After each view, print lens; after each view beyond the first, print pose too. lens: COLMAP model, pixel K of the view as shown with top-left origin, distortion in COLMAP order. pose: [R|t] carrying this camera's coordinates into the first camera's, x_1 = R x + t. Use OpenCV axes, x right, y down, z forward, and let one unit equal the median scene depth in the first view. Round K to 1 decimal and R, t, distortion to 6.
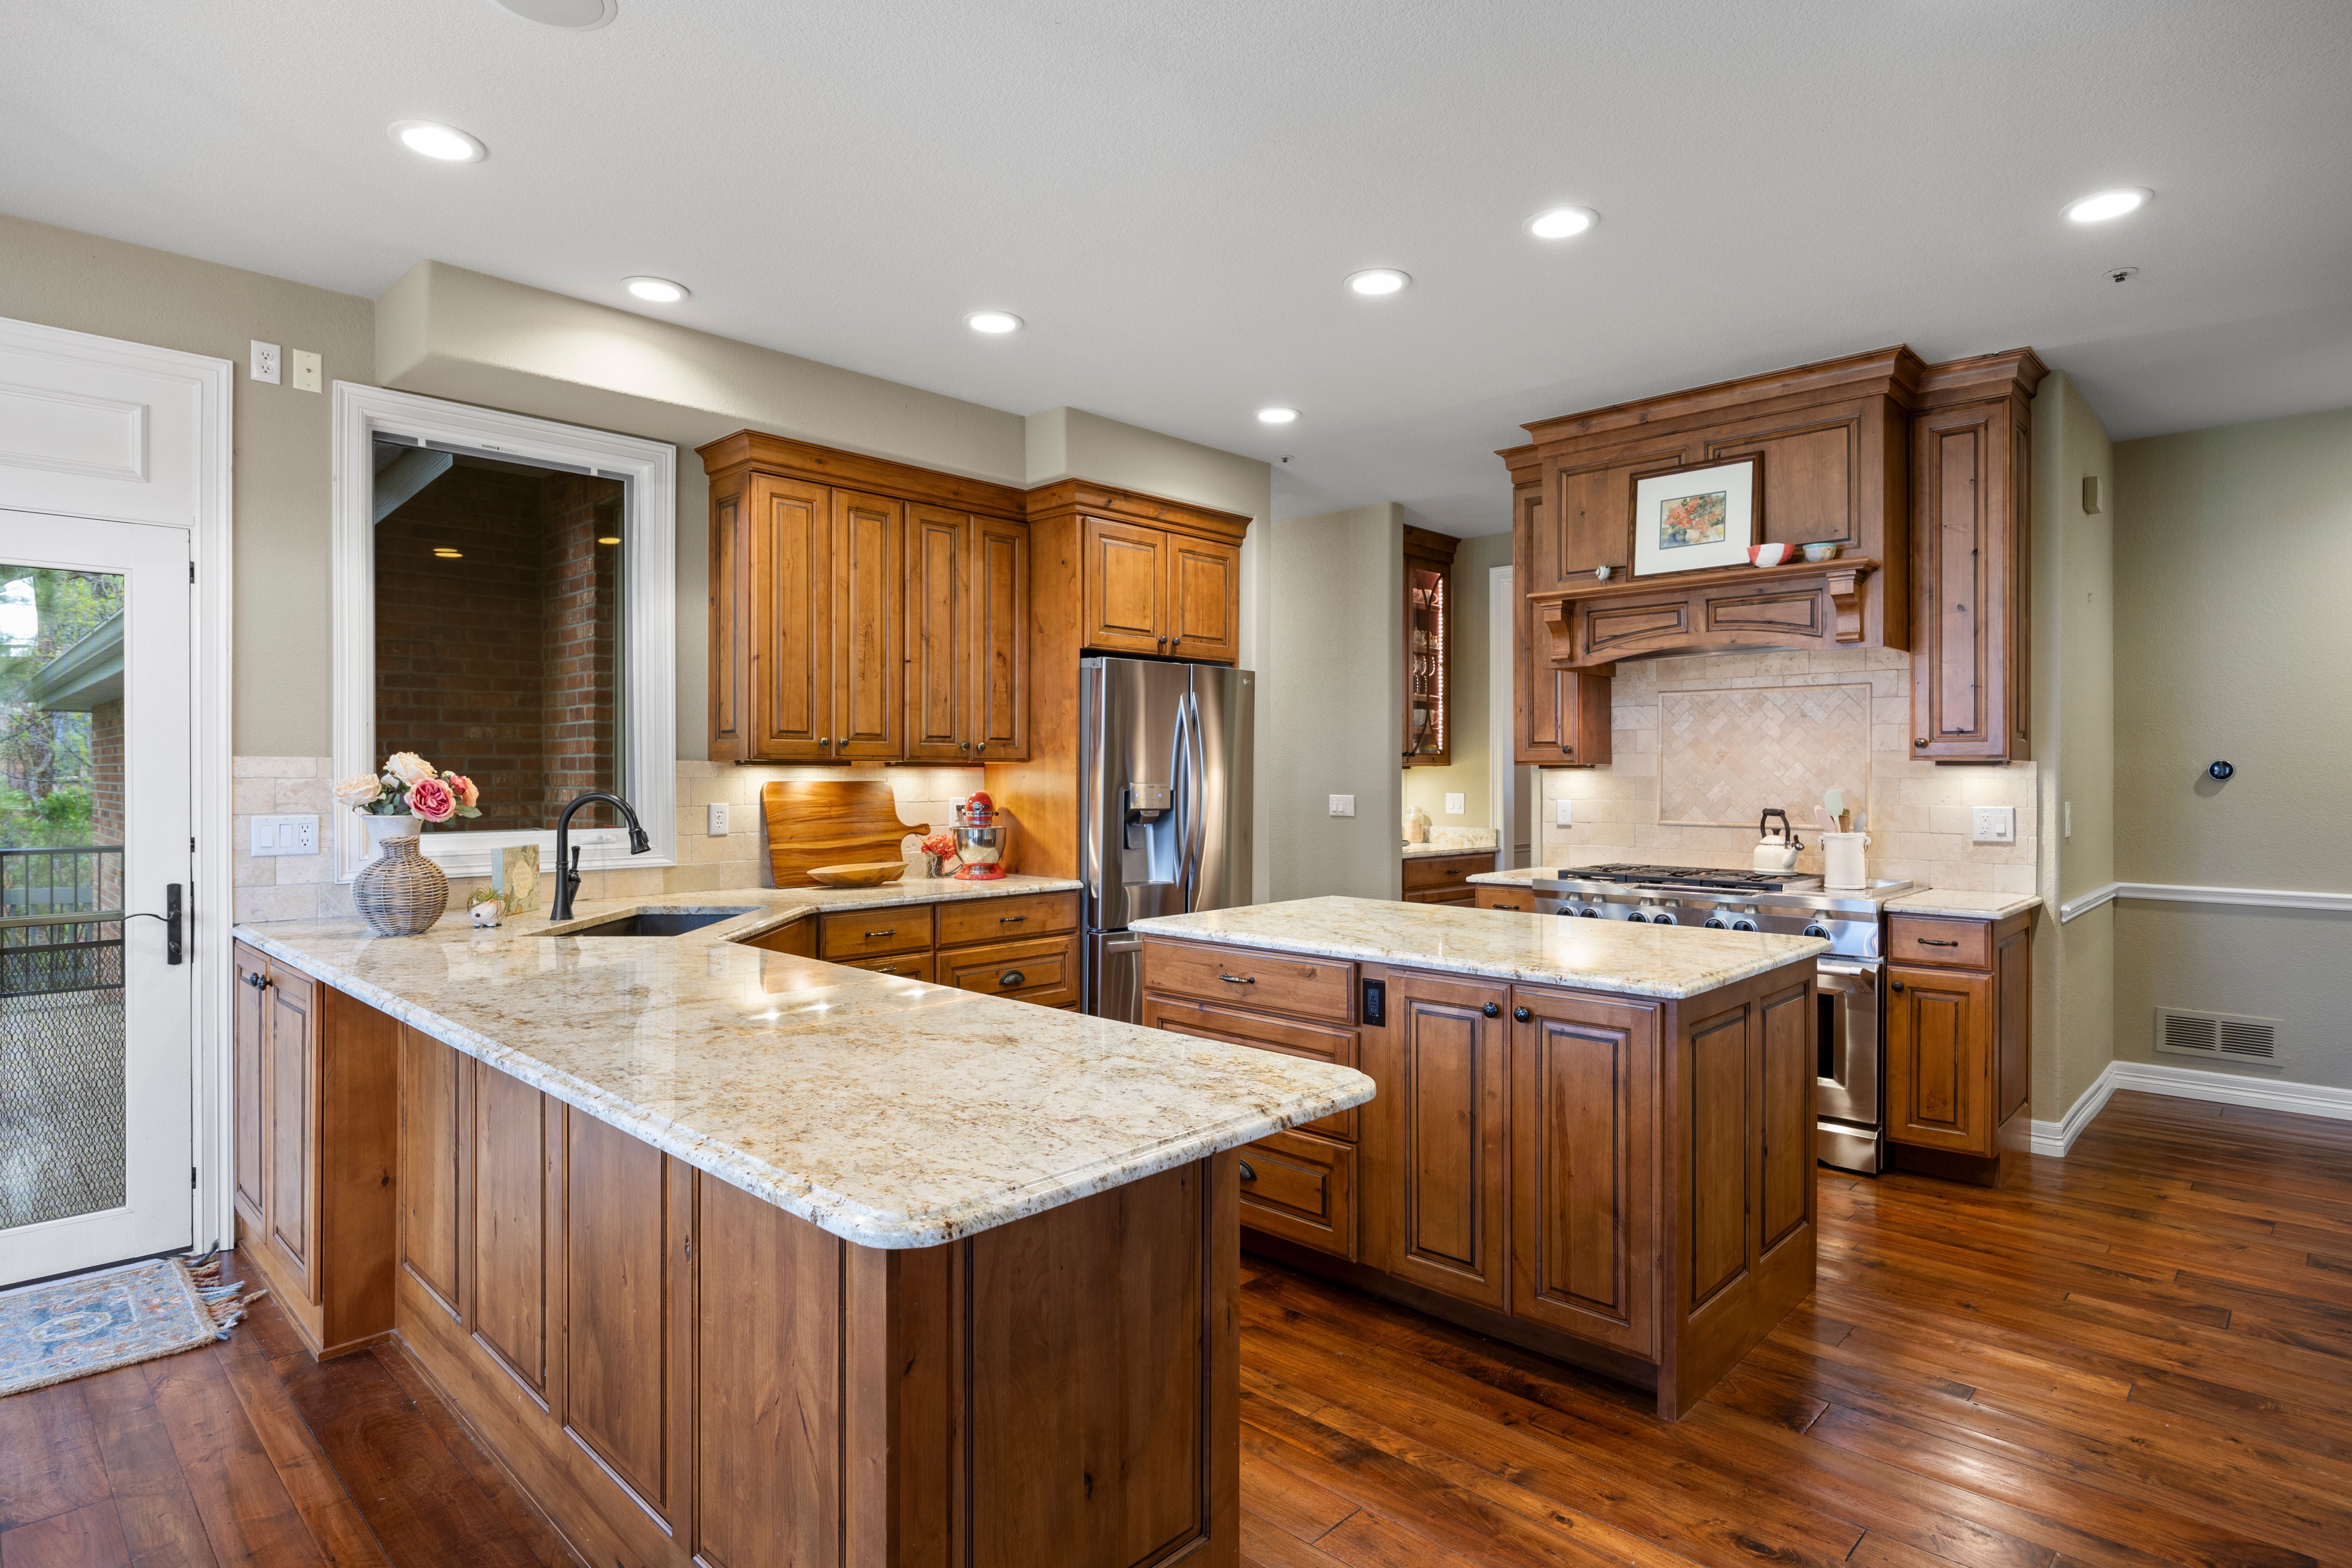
lens RADIAL K [[1226.5, 0, 1171.5], [0, 1226.5, 772.4], [0, 0, 1]] dist [0.000222, -0.000523]
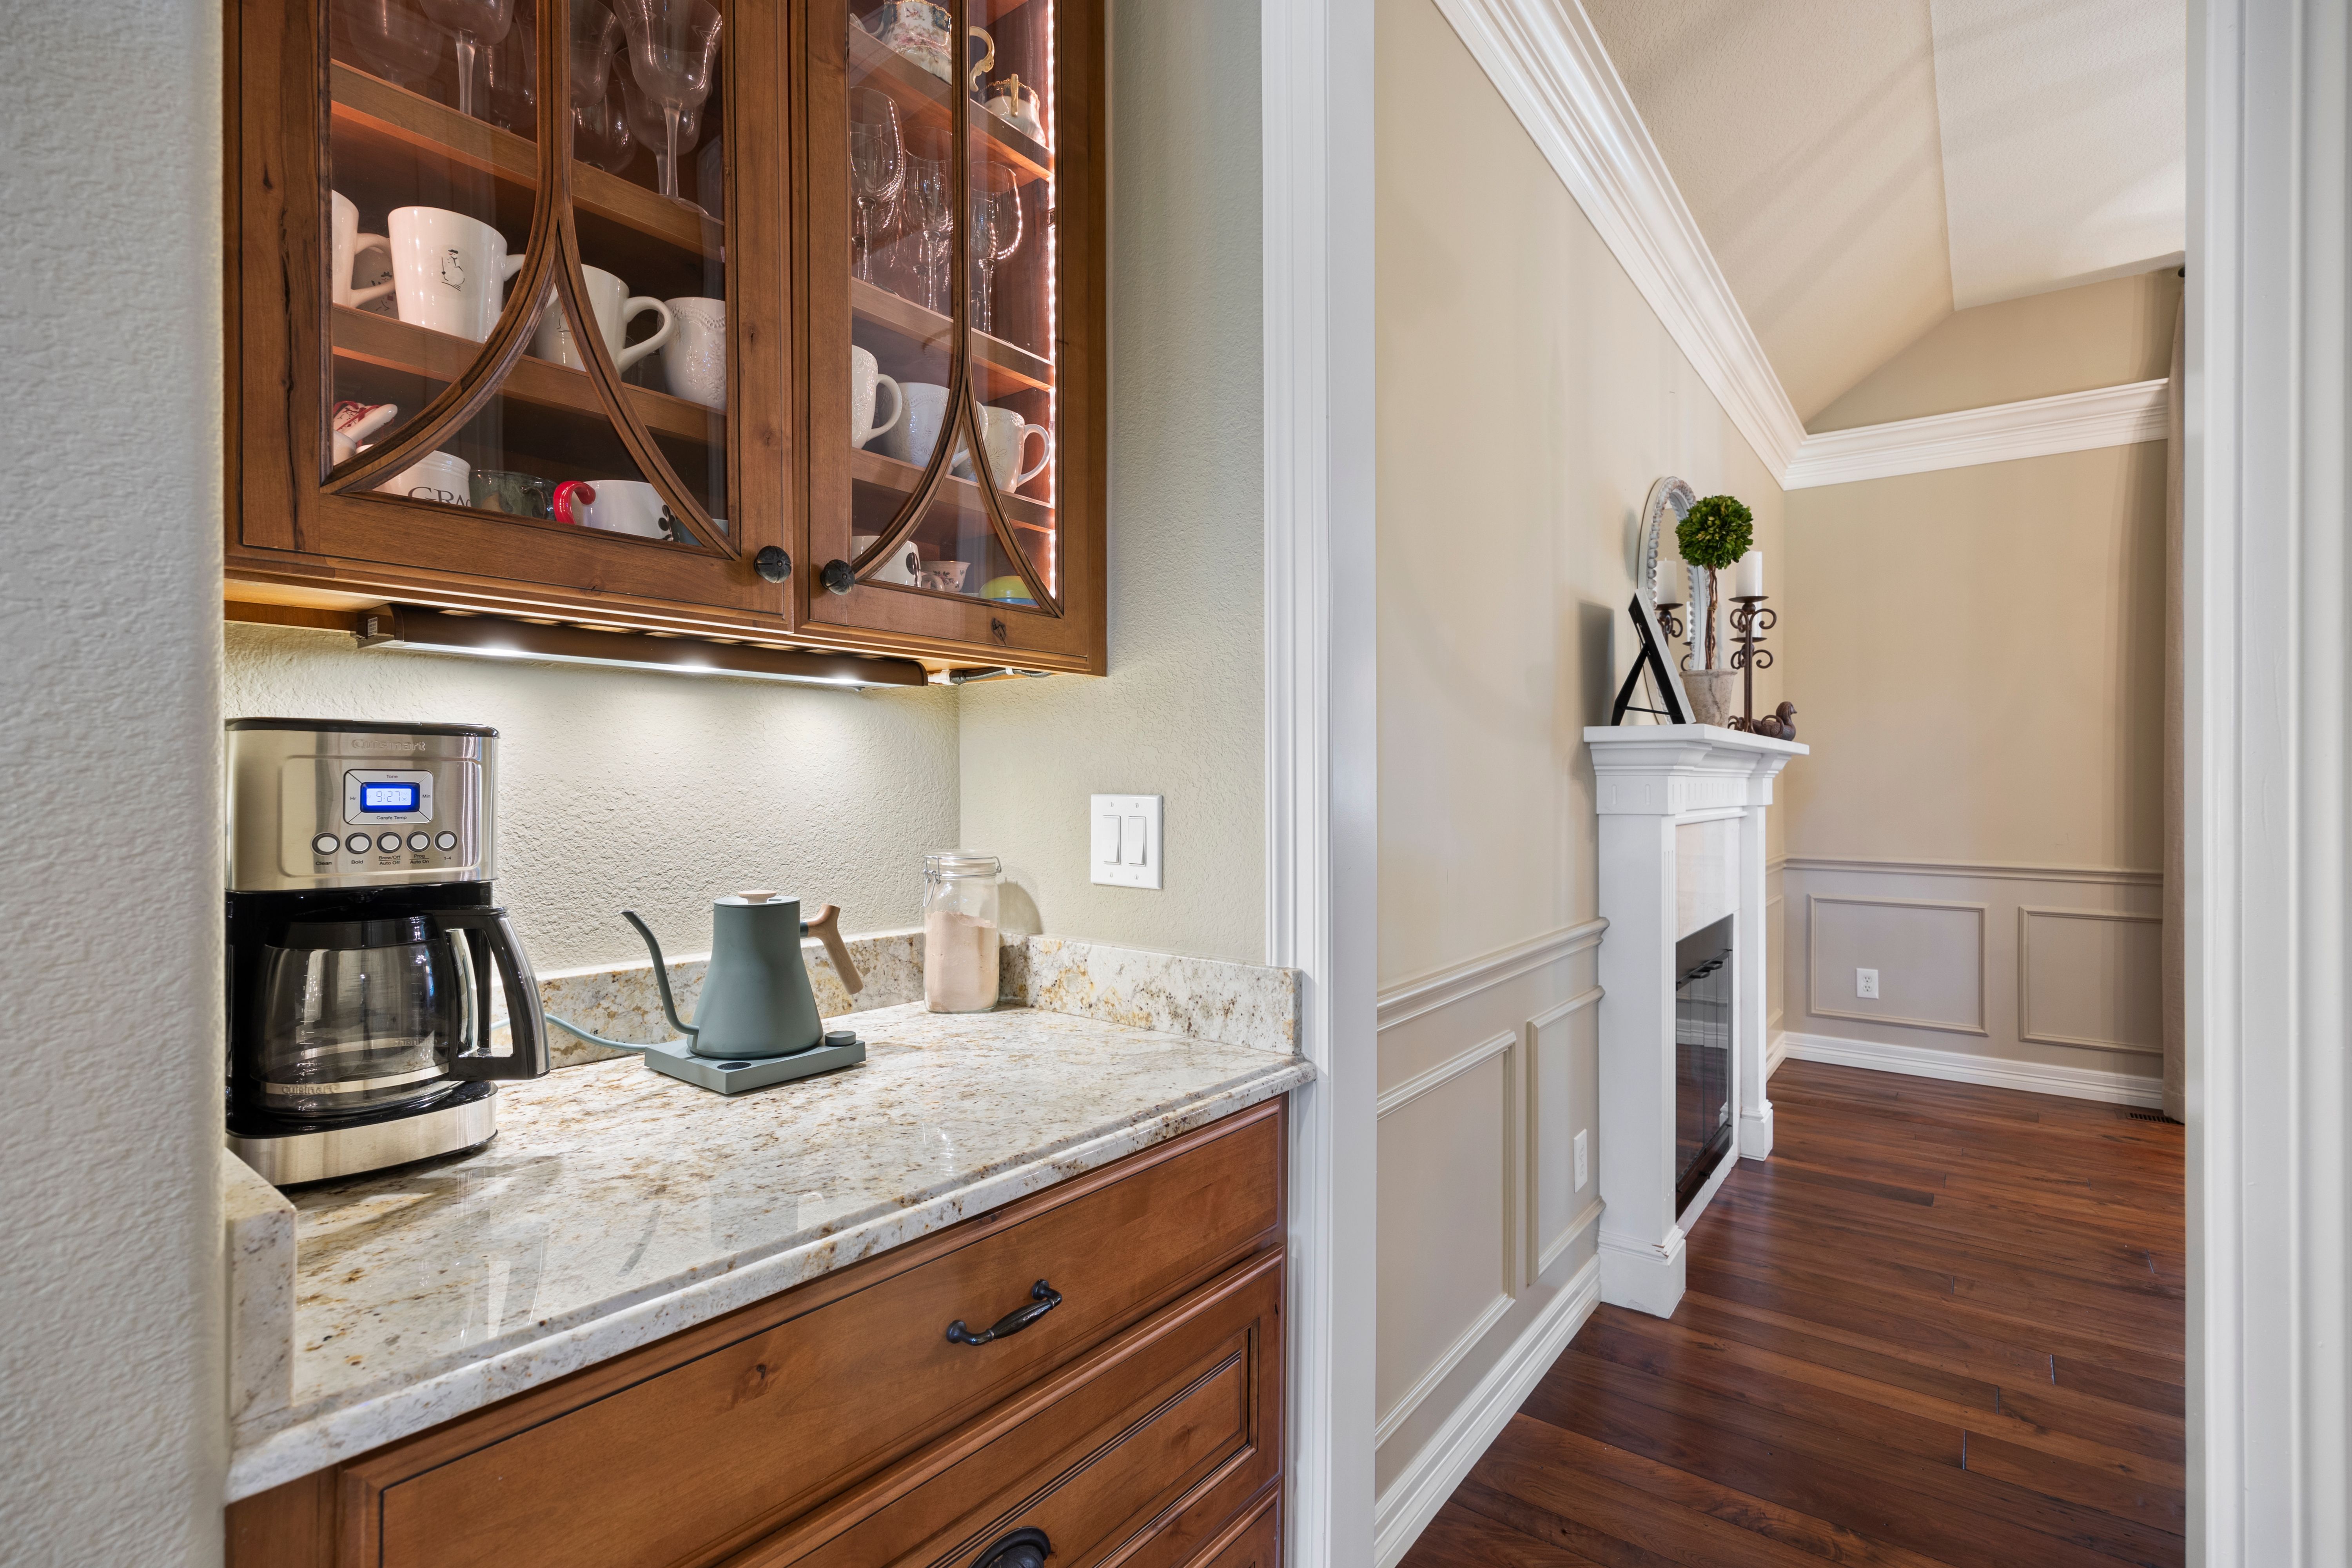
lens RADIAL K [[1118.5, 0, 1179.3], [0, 1118.5, 779.8], [0, 0, 1]] dist [-0.012120, 0.000523]
pose [[0.992148, -0.000481, 0.125069, 0.316093], [0.000780, 0.999997, -0.002340, 0.021514], [-0.125067, 0.002419, 0.992145, 1.161829]]
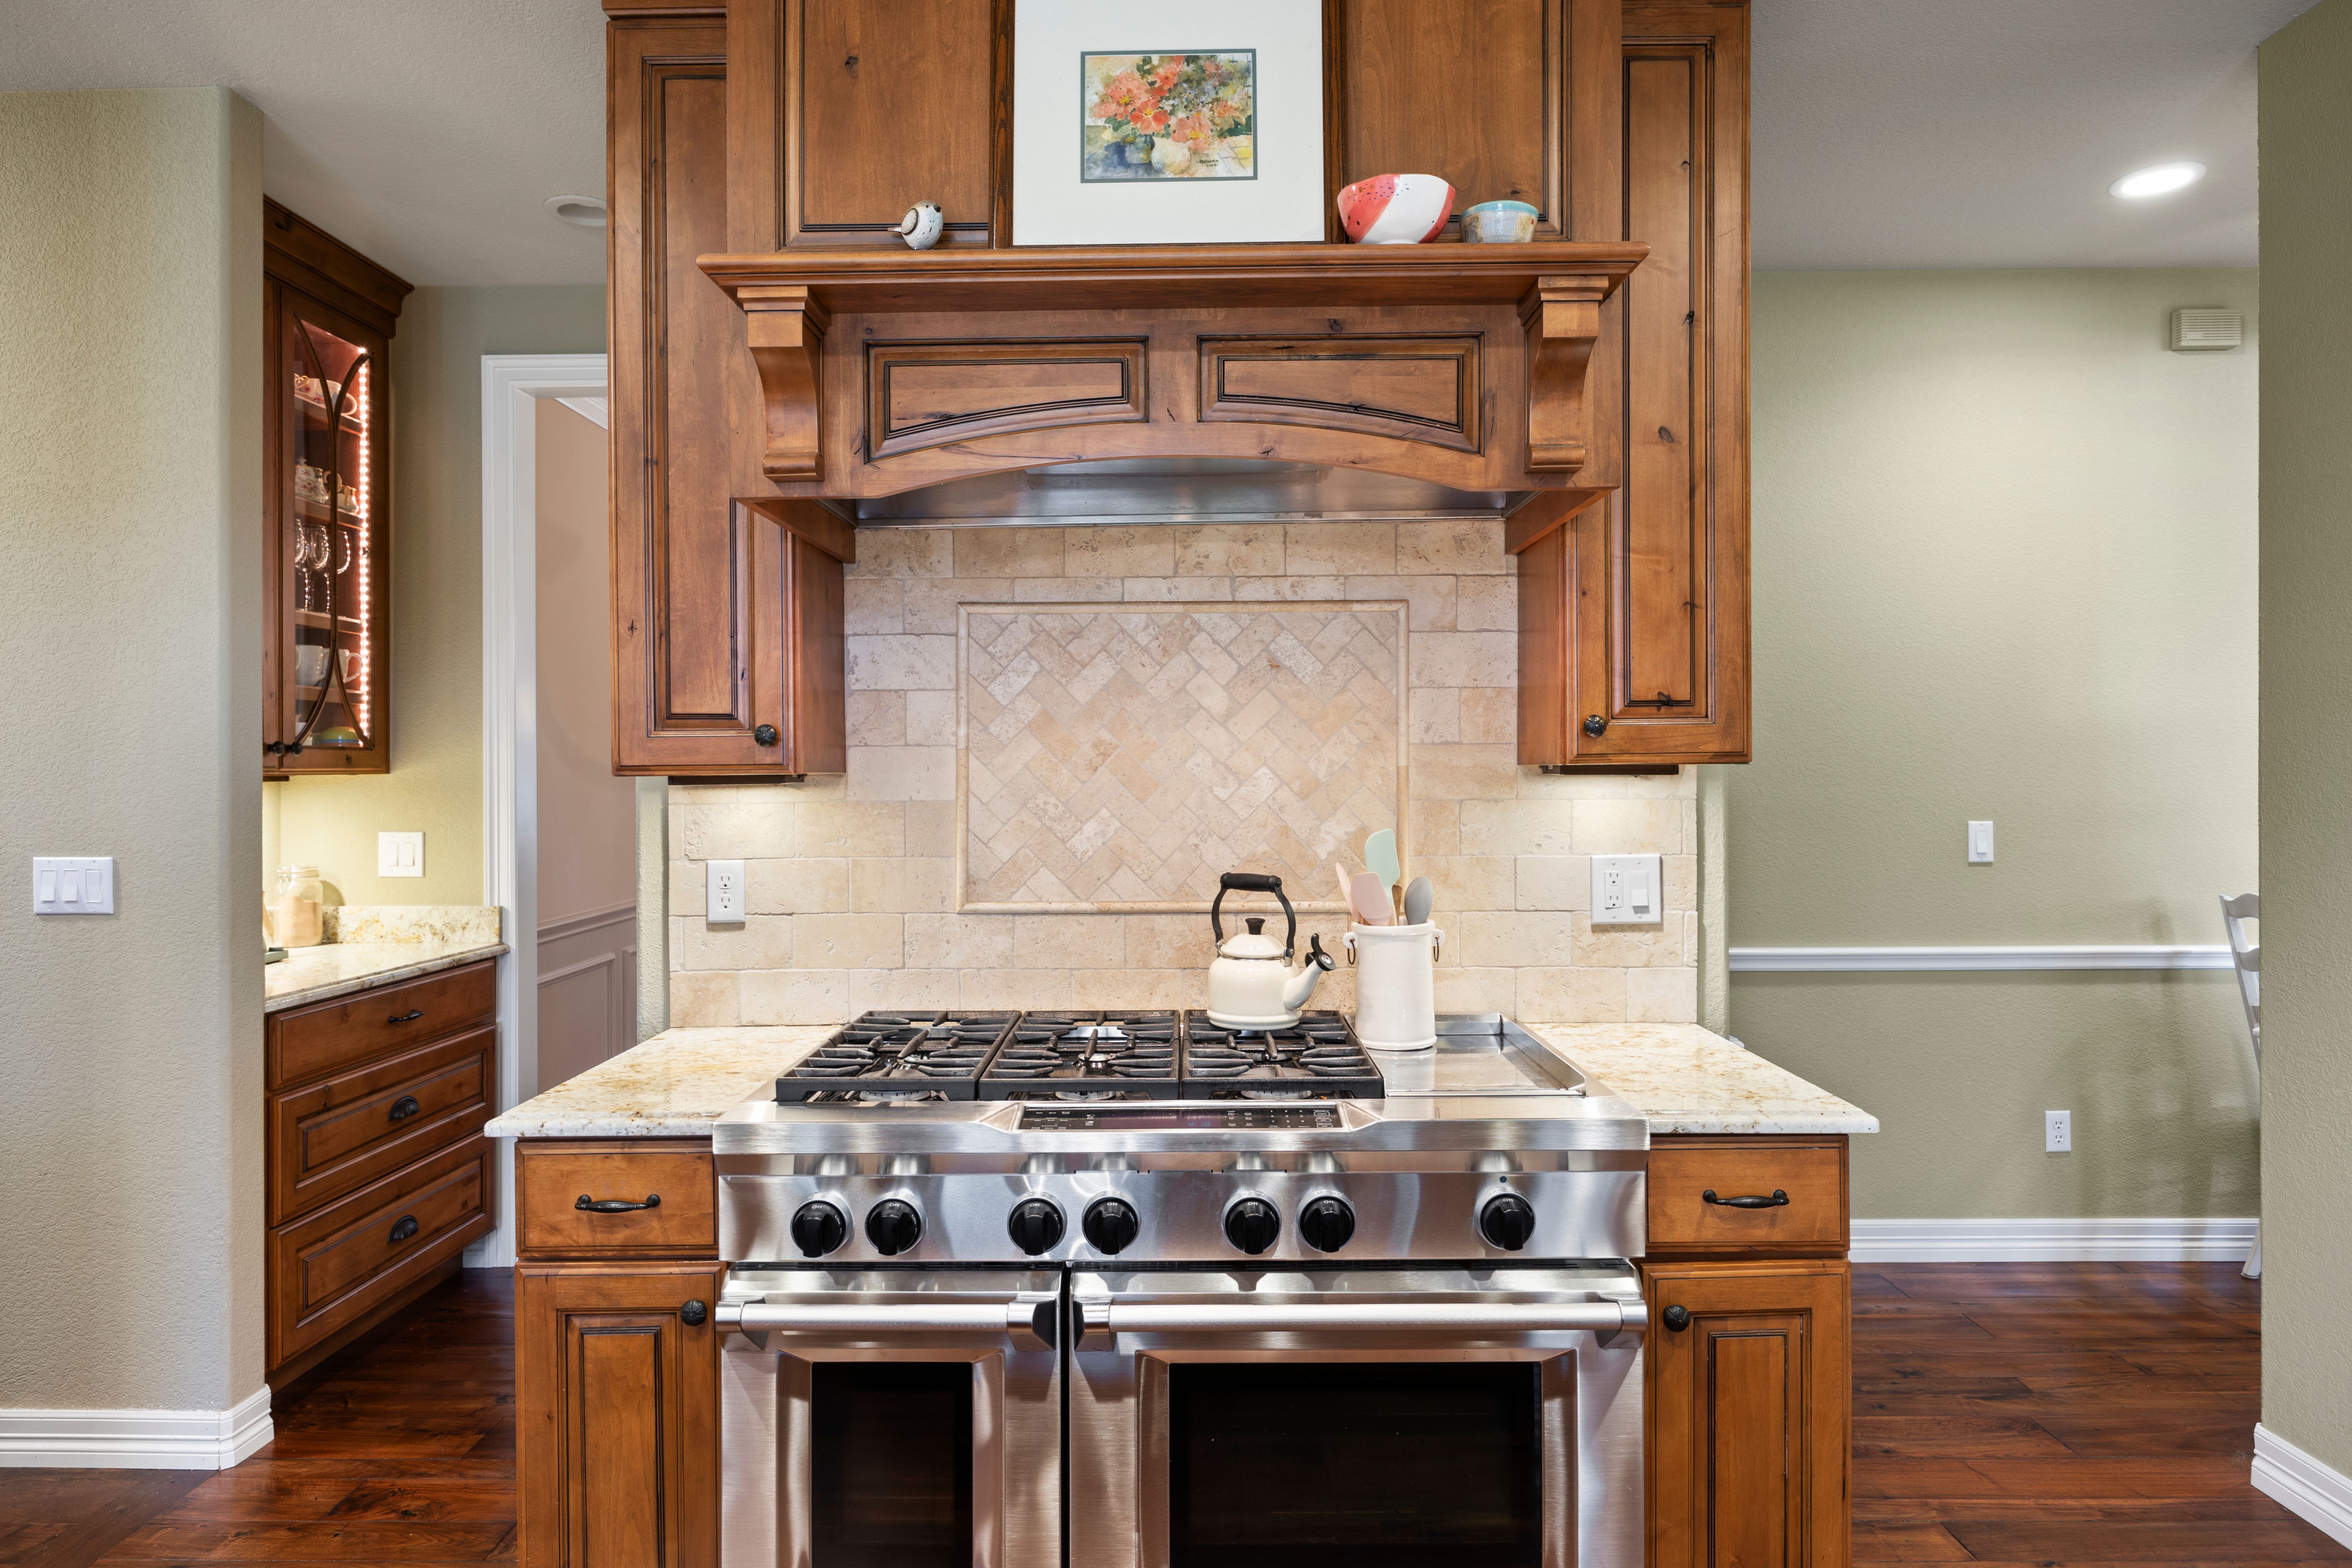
lens RADIAL K [[1388.1, 0, 1184.1], [0, 1388.1, 760.7], [0, 0, 1]] dist [-0.008012, -0.000469]
pose [[0.722377, -0.001734, 0.691497, 0.121611], [0.006993, 0.999964, -0.004798, -0.007895], [-0.691464, 0.008301, 0.722363, 0.608667]]
